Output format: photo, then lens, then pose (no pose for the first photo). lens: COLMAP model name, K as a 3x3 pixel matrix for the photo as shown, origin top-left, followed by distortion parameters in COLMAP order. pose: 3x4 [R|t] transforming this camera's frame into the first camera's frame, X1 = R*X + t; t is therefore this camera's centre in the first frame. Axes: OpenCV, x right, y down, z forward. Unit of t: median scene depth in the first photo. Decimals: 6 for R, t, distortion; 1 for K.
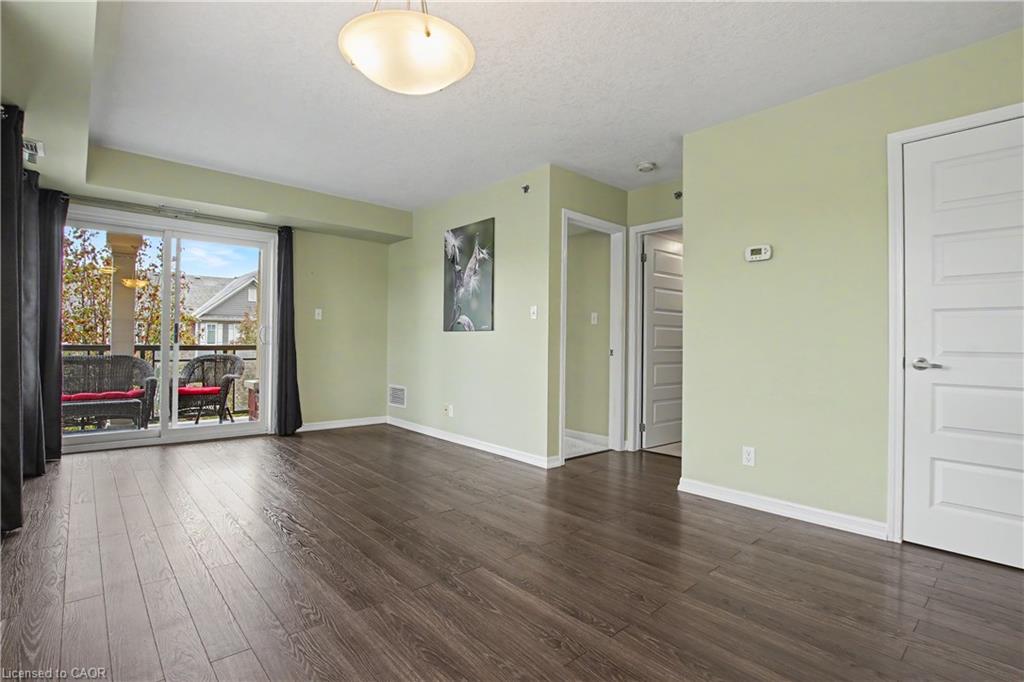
lens RADIAL K [[479.6, 0, 504.4], [0, 479.6, 335.1], [0, 0, 1]] dist [-0.025249, 0.001309]
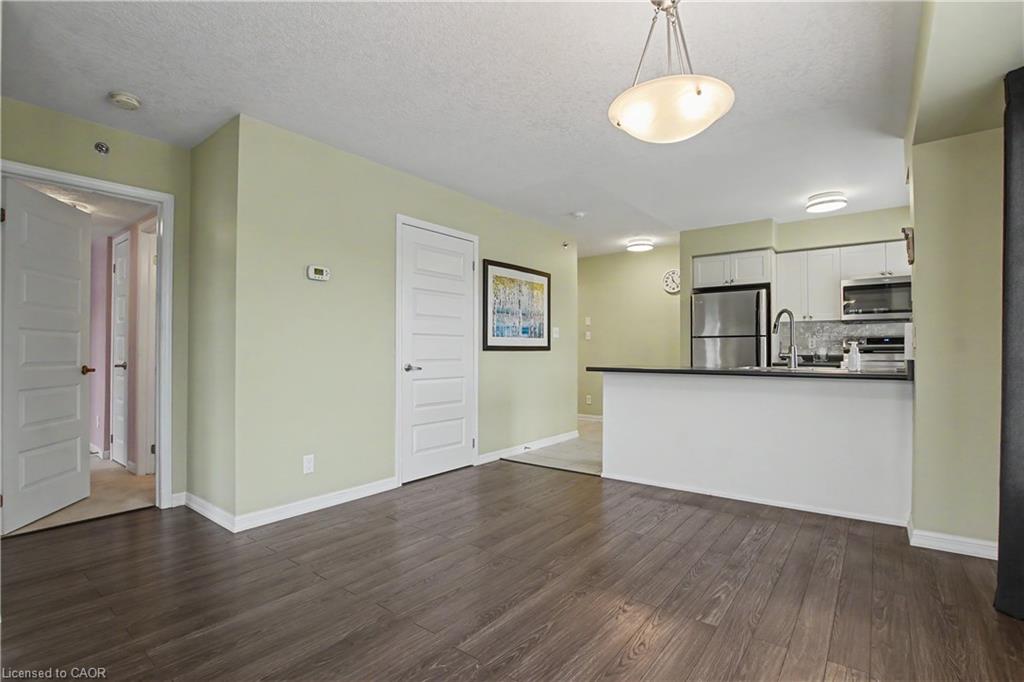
lens RADIAL K [[479.6, 0, 503.9], [0, 479.6, 343.7], [0, 0, 1]] dist [-0.025249, 0.001309]
pose [[-0.160800, 0.004322, 0.986978, -0.404499], [-0.013161, 0.999892, -0.006523, -0.006816], [-0.986899, -0.014038, -0.160725, 0.506621]]
